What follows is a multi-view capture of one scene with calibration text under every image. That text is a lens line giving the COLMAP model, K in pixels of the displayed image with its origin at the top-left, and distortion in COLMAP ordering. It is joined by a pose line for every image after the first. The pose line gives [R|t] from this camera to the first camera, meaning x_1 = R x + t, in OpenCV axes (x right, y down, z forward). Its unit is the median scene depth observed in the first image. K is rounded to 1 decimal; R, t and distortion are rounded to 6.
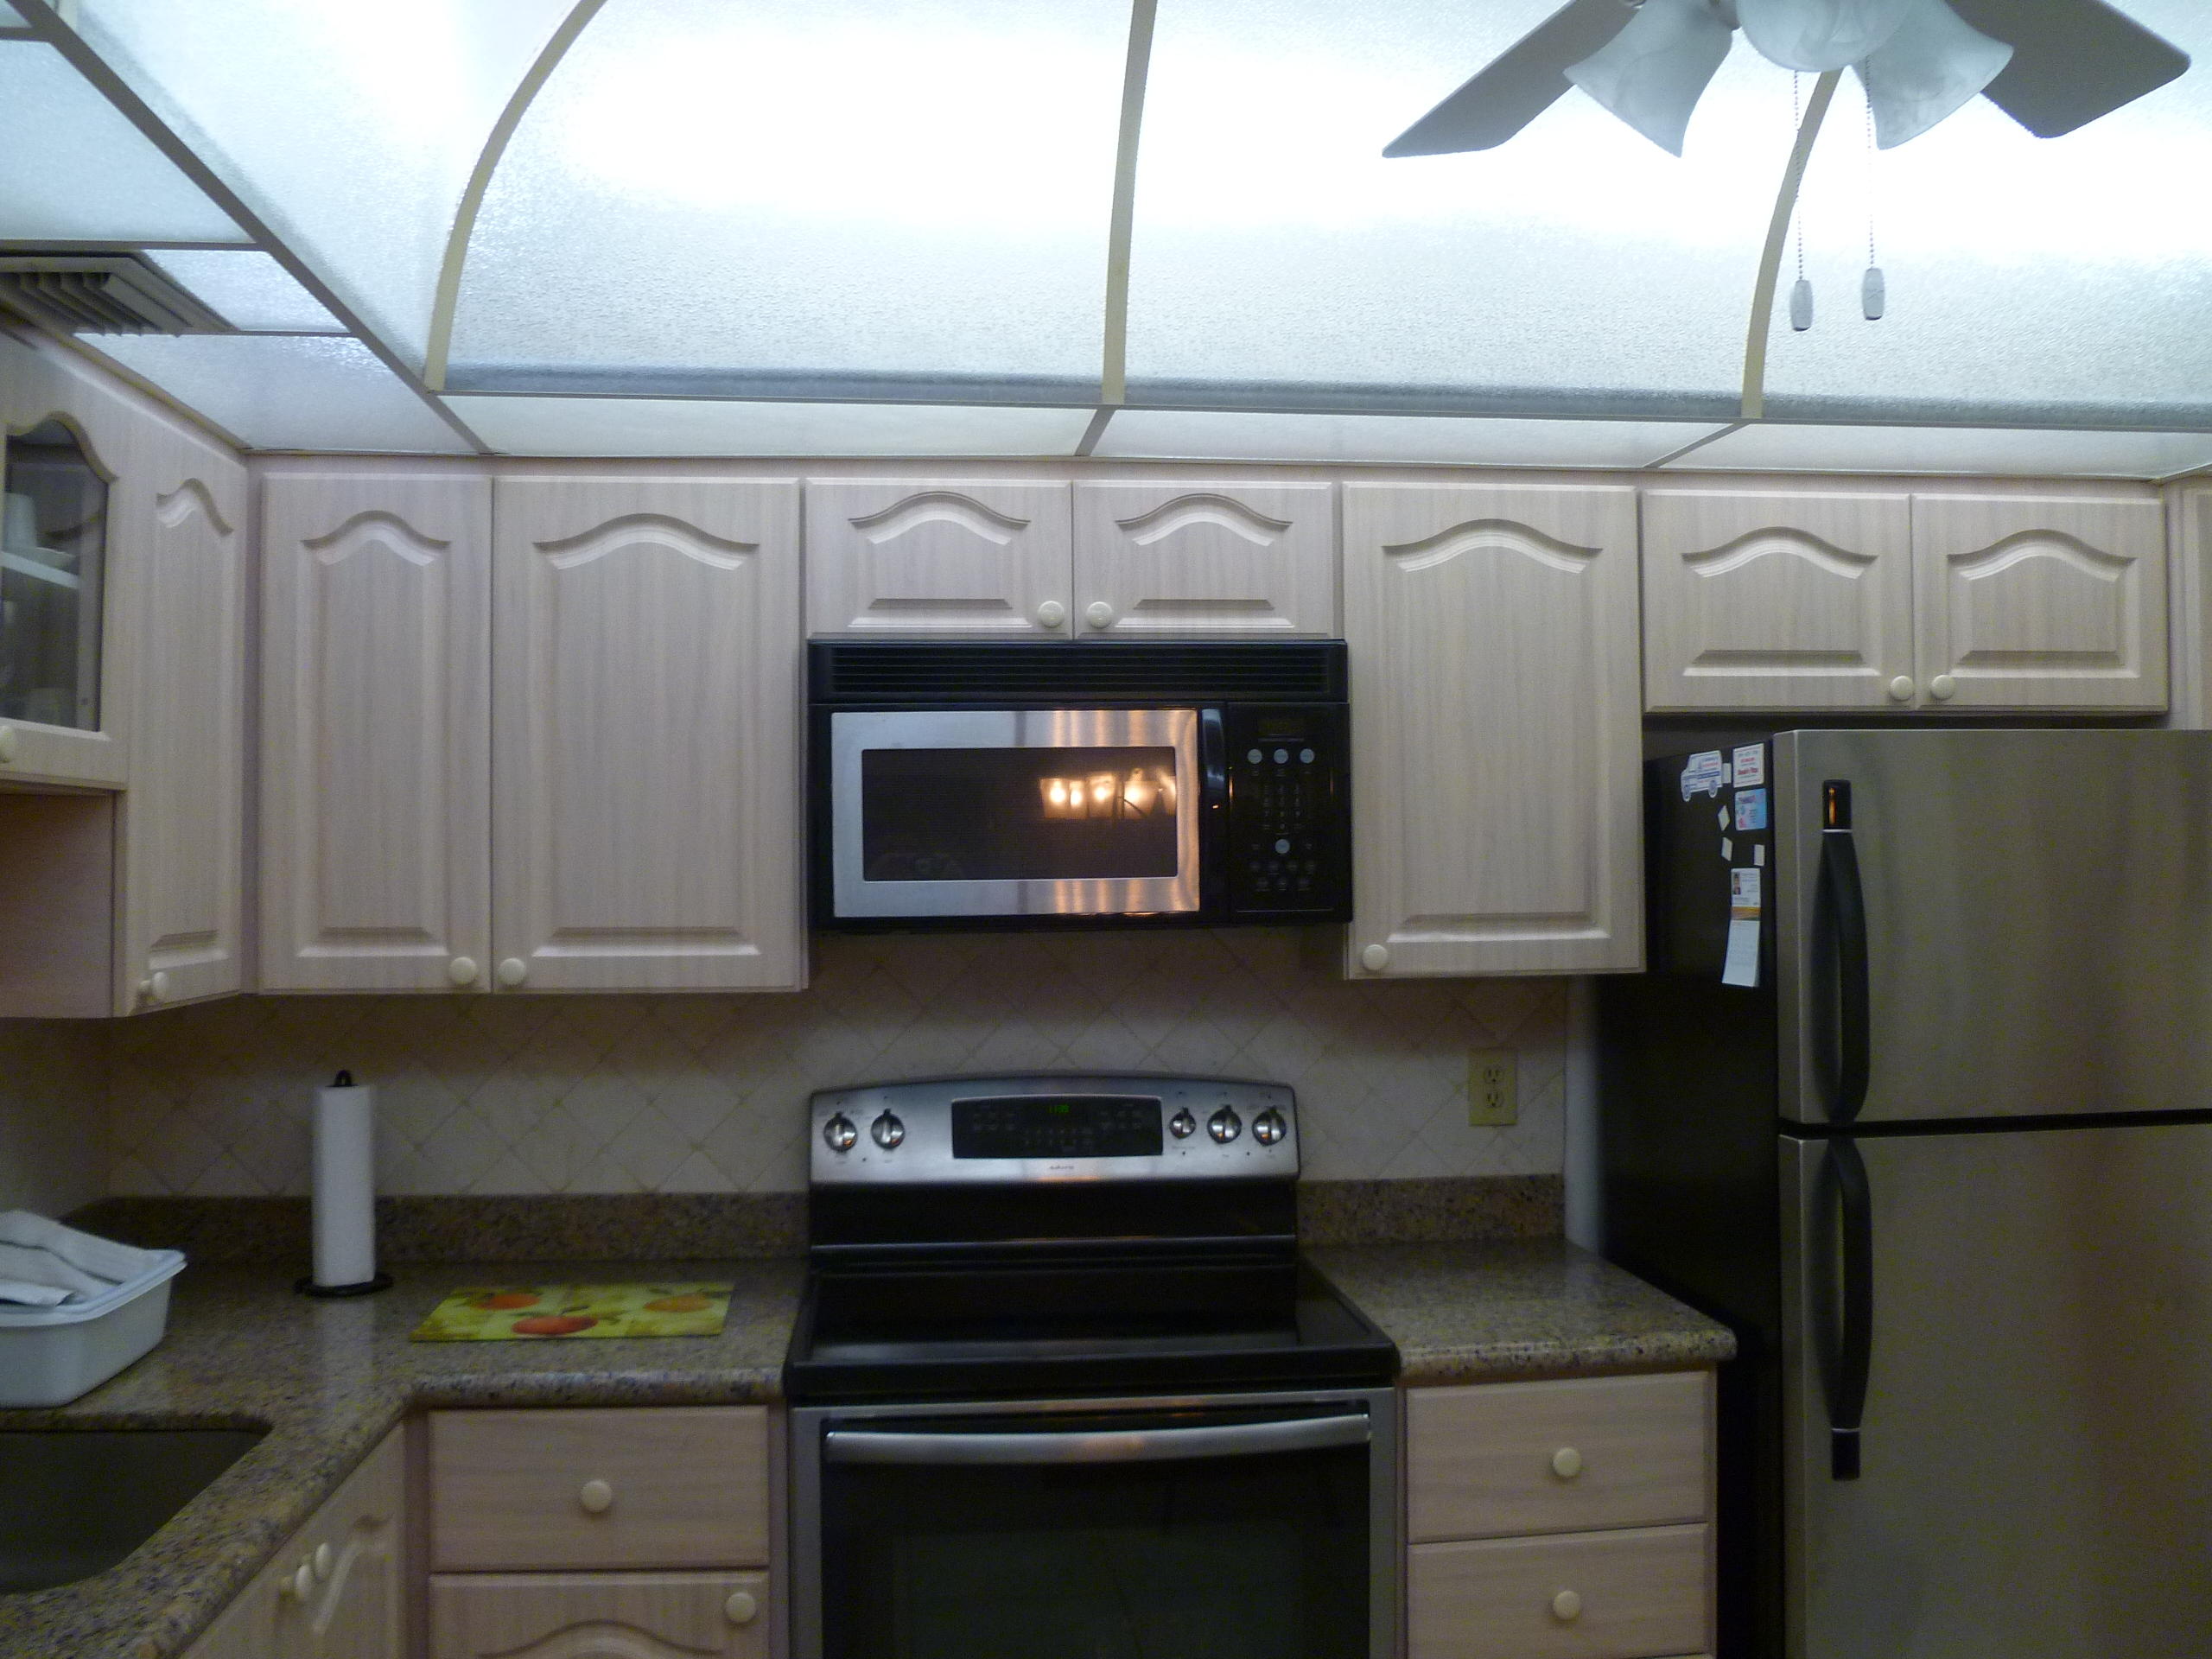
lens RADIAL K [[1843.6, 0, 1091.5], [0, 1843.6, 835.6], [0, 0, 1]] dist [-0.082476, 0.021308]
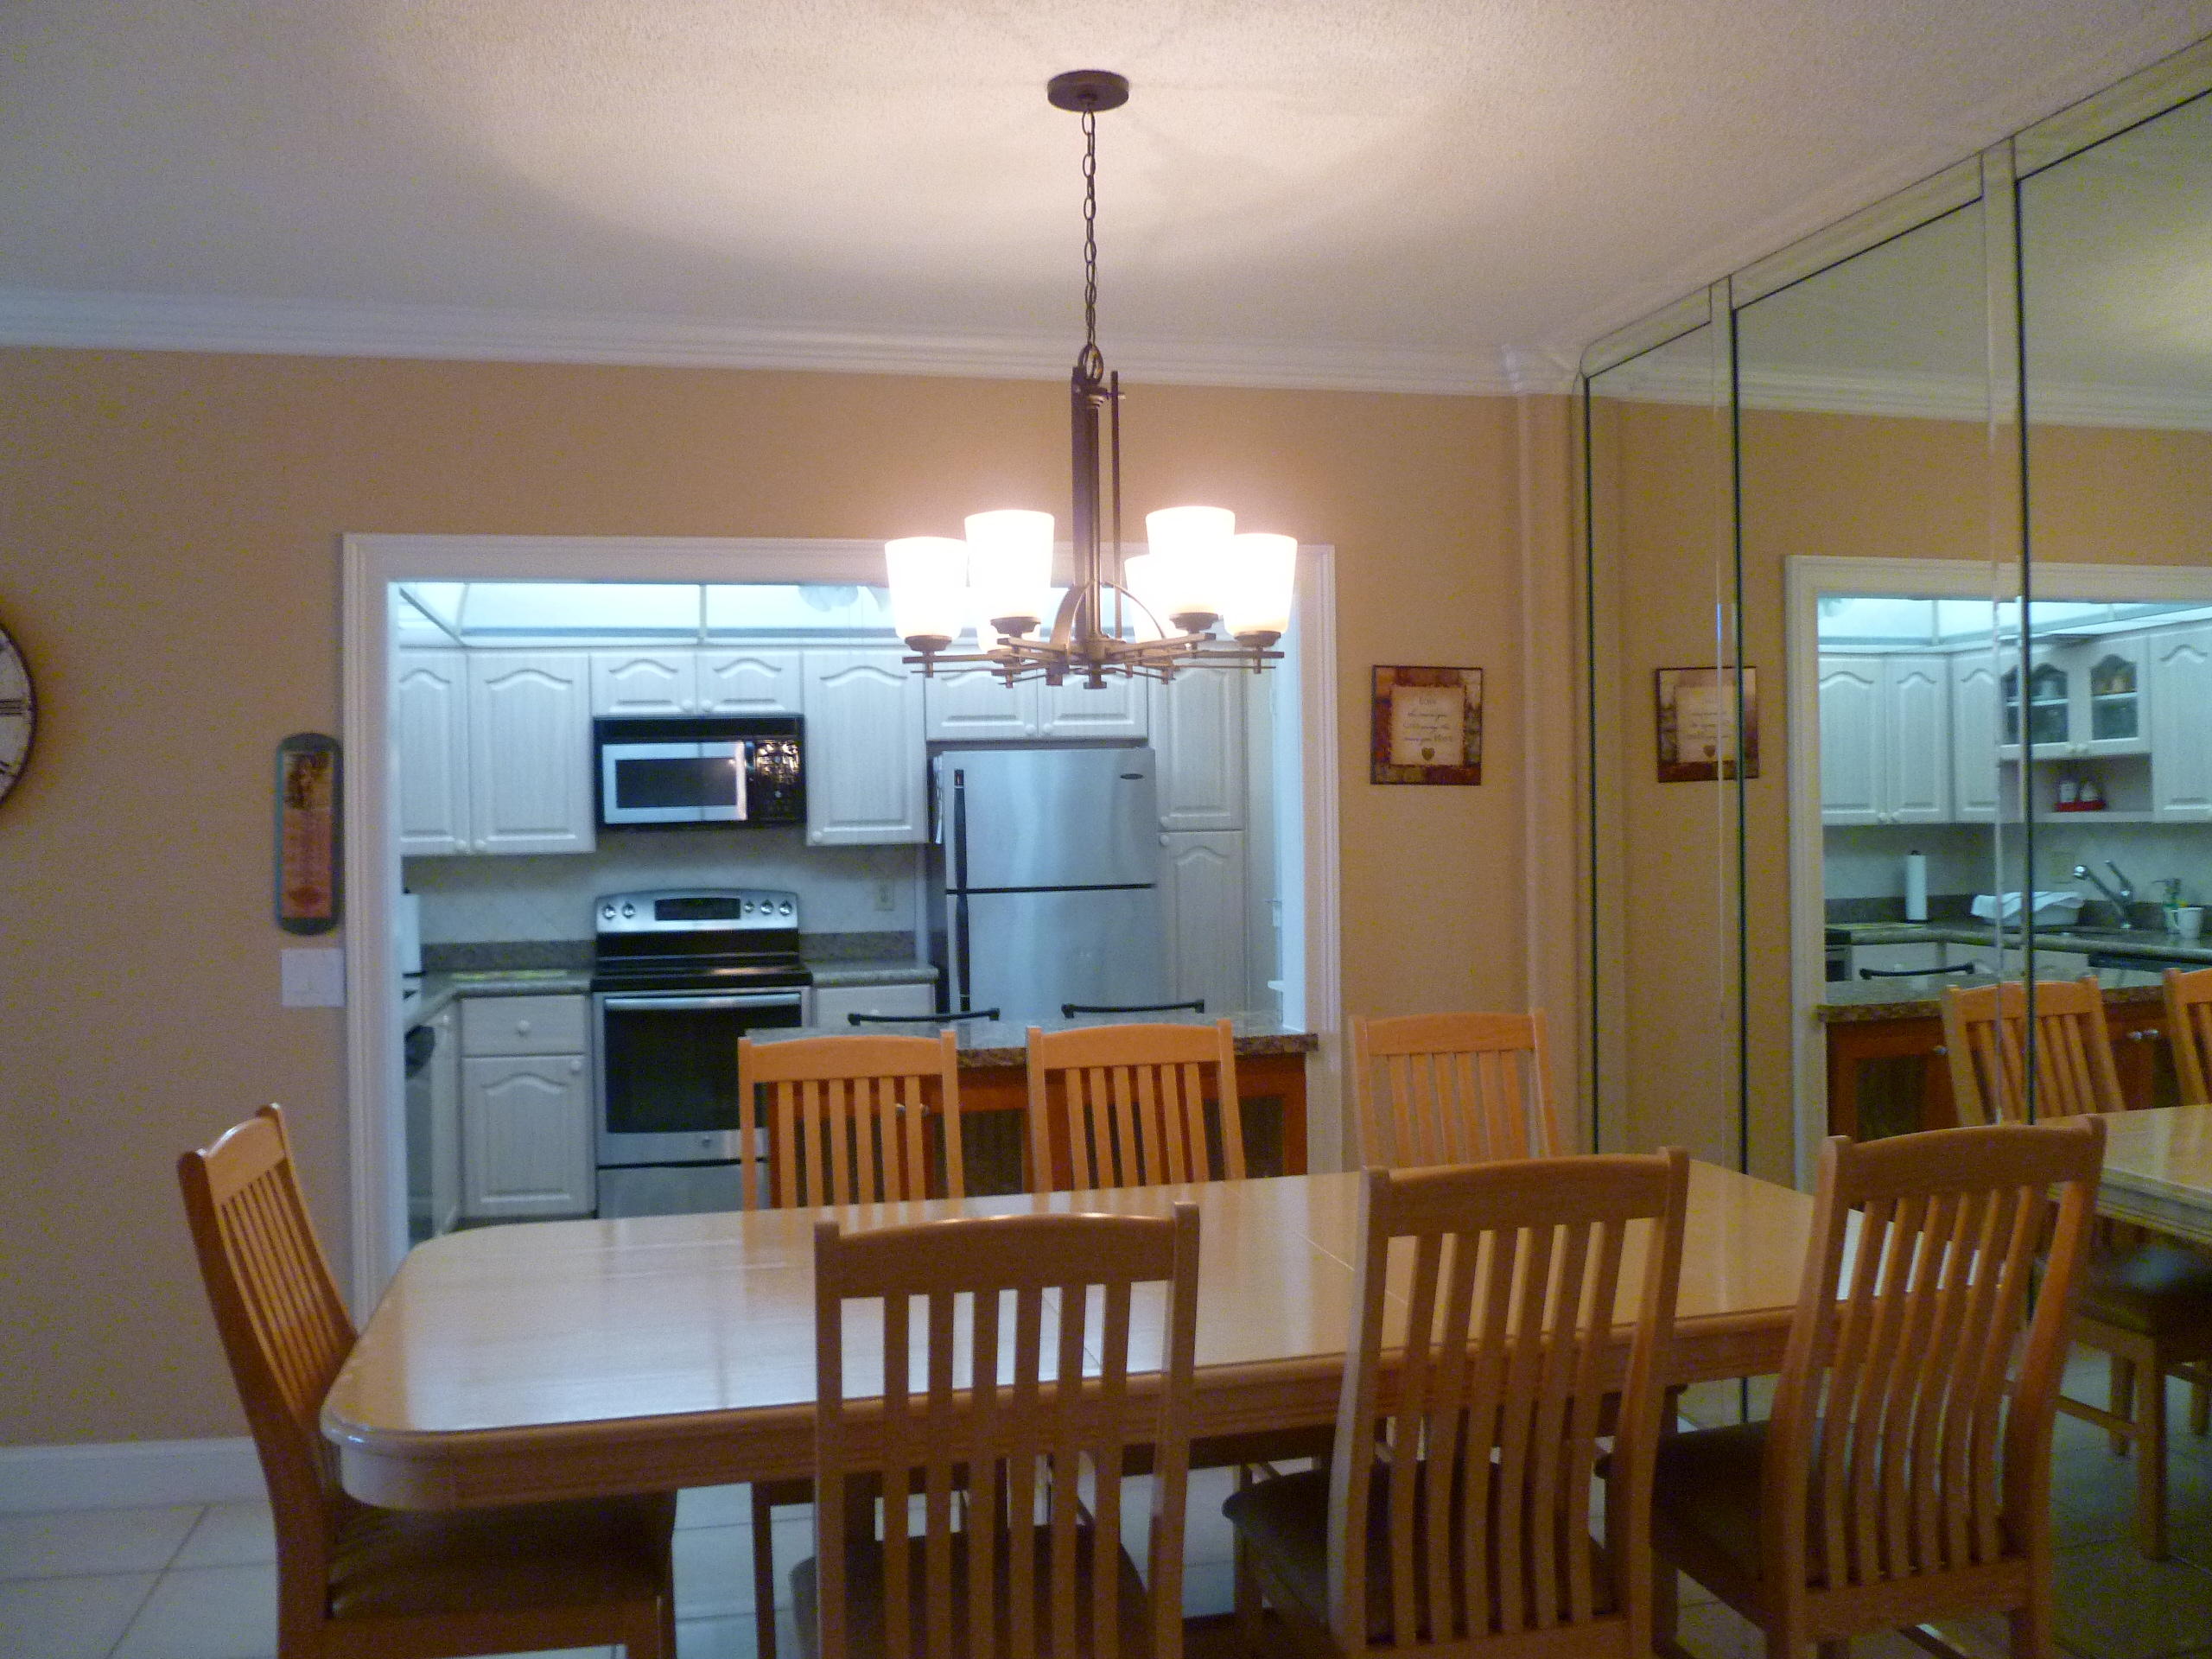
lens RADIAL K [[1843.6, 0, 1086.5], [0, 1843.6, 850.9], [0, 0, 1]] dist [-0.082476, 0.021308]
pose [[0.992372, -0.013889, 0.122493, 0.216048], [0.009371, 0.999257, 0.037385, -0.007602], [-0.122921, -0.035952, 0.991765, -1.642819]]
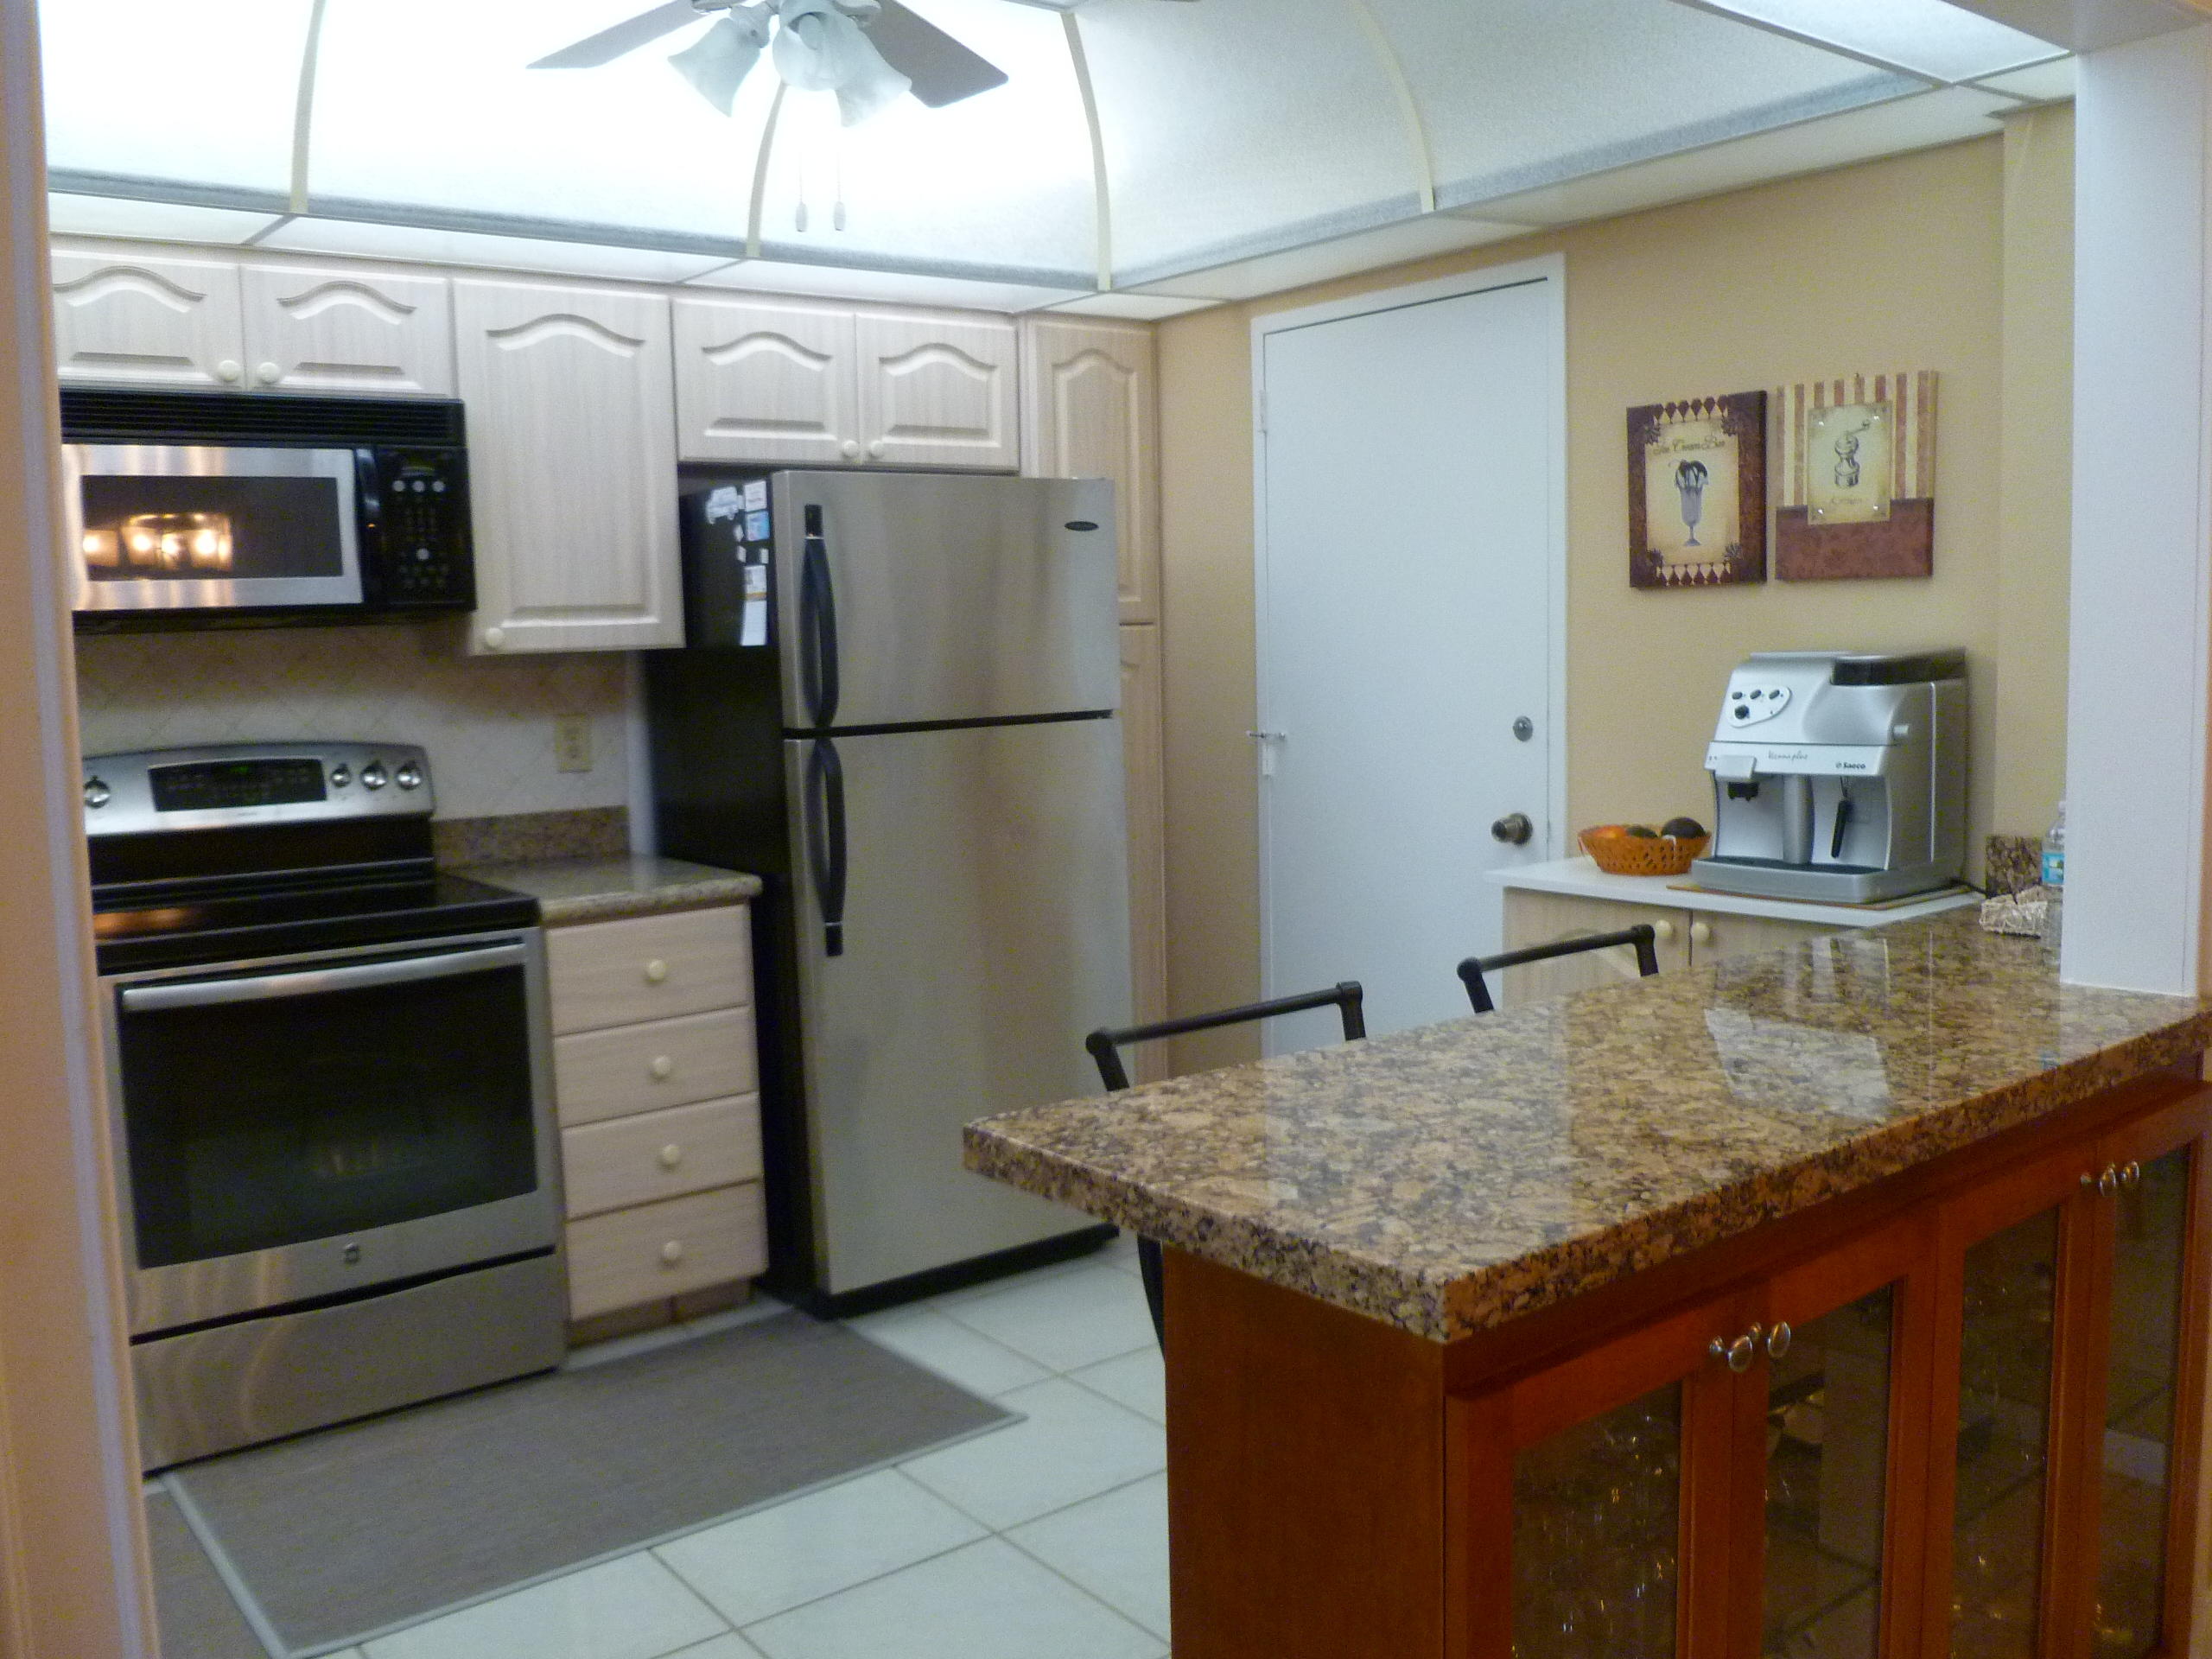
lens RADIAL K [[1843.6, 0, 1100.0], [0, 1843.6, 838.3], [0, 0, 1]] dist [-0.082476, 0.021308]
pose [[0.848752, -0.072903, 0.523741, -0.186007], [0.009892, 0.992466, 0.122119, 0.053752], [-0.528698, -0.098468, 0.843079, -0.396818]]
